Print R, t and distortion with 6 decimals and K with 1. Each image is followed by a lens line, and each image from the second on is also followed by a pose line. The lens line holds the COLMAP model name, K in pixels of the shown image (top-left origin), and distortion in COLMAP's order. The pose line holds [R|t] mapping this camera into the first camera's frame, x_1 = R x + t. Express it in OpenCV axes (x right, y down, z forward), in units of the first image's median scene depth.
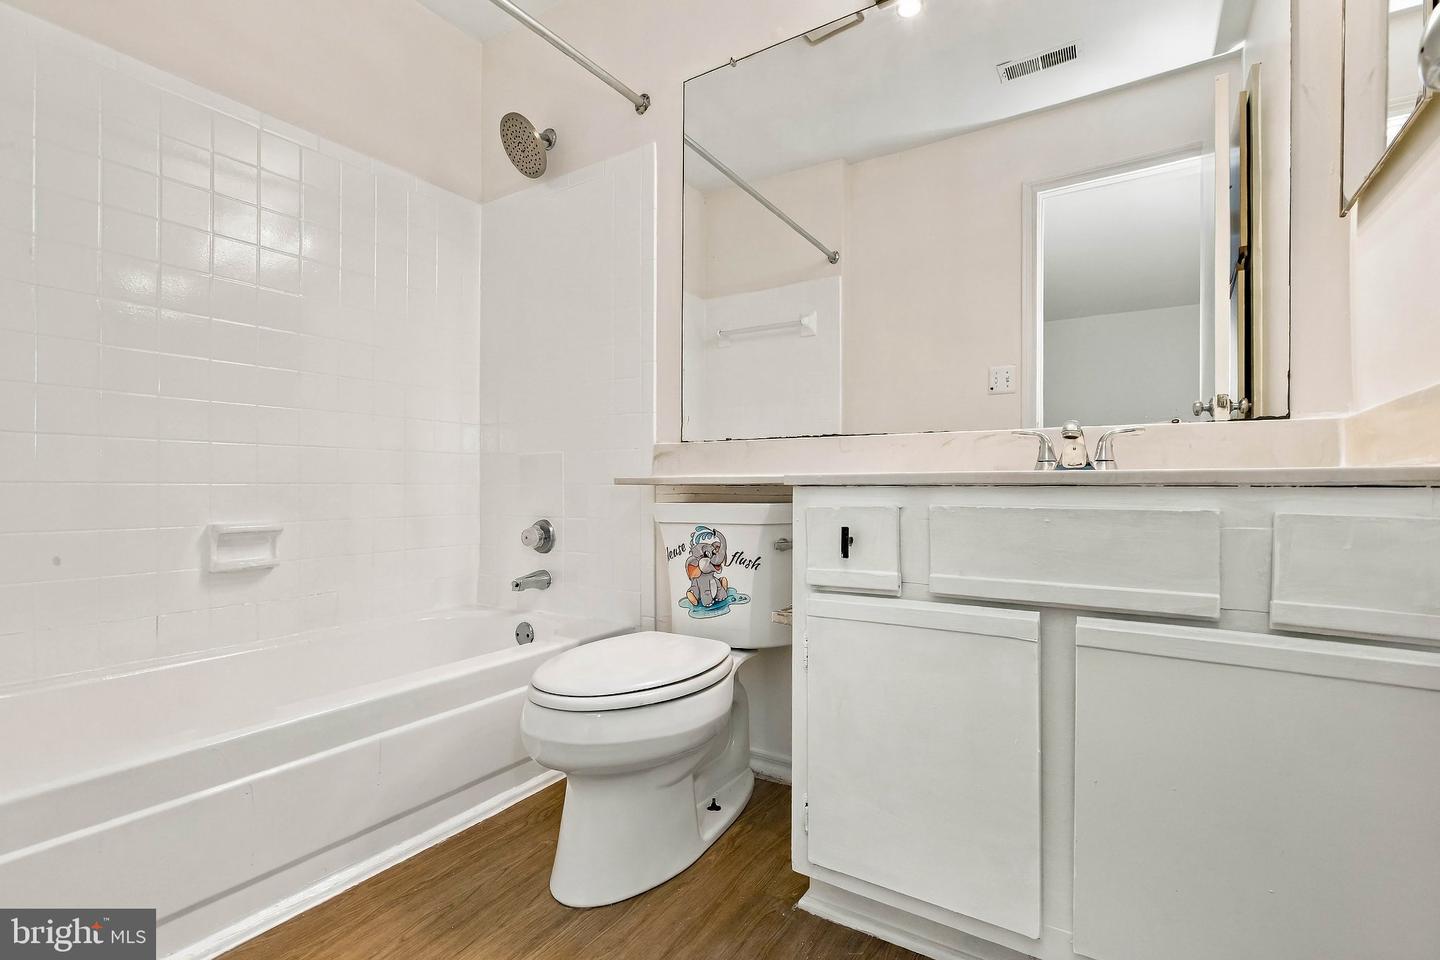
lens RADIAL K [[670.2, 0, 712.4], [0, 670.2, 484.2], [0, 0, 1]] dist [-0.001368, -0.000713]
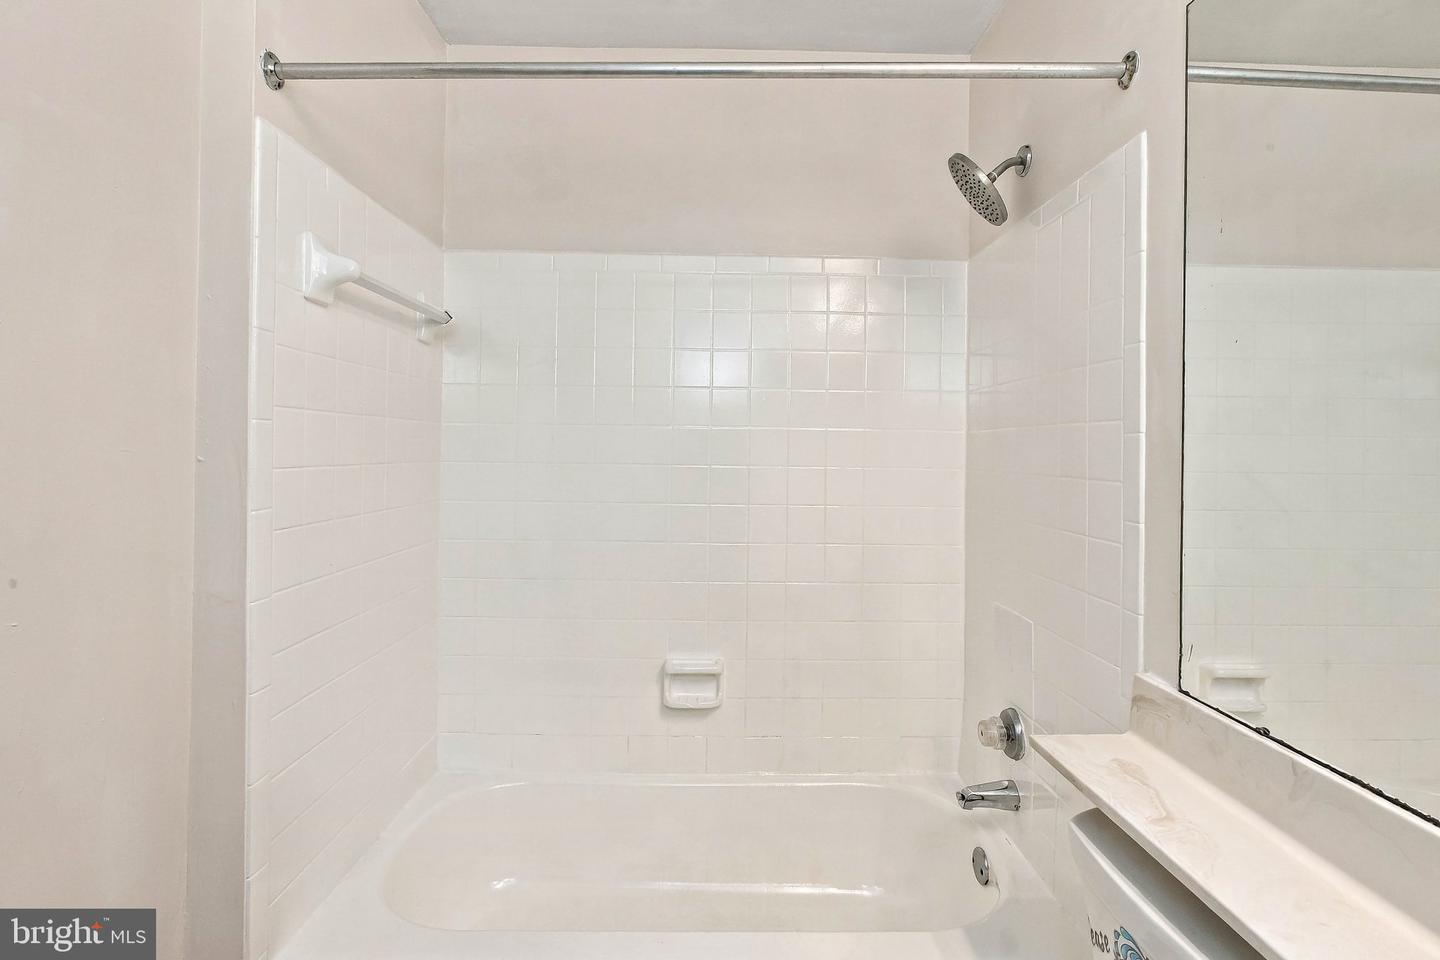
lens RADIAL K [[670.2, 0, 713.5], [0, 670.2, 467.6], [0, 0, 1]] dist [-0.001368, -0.000713]
pose [[0.576841, -0.006227, -0.816833, 0.163704], [-0.002157, 0.999956, -0.009146, -0.223753], [0.816854, 0.007038, 0.576802, 0.408585]]
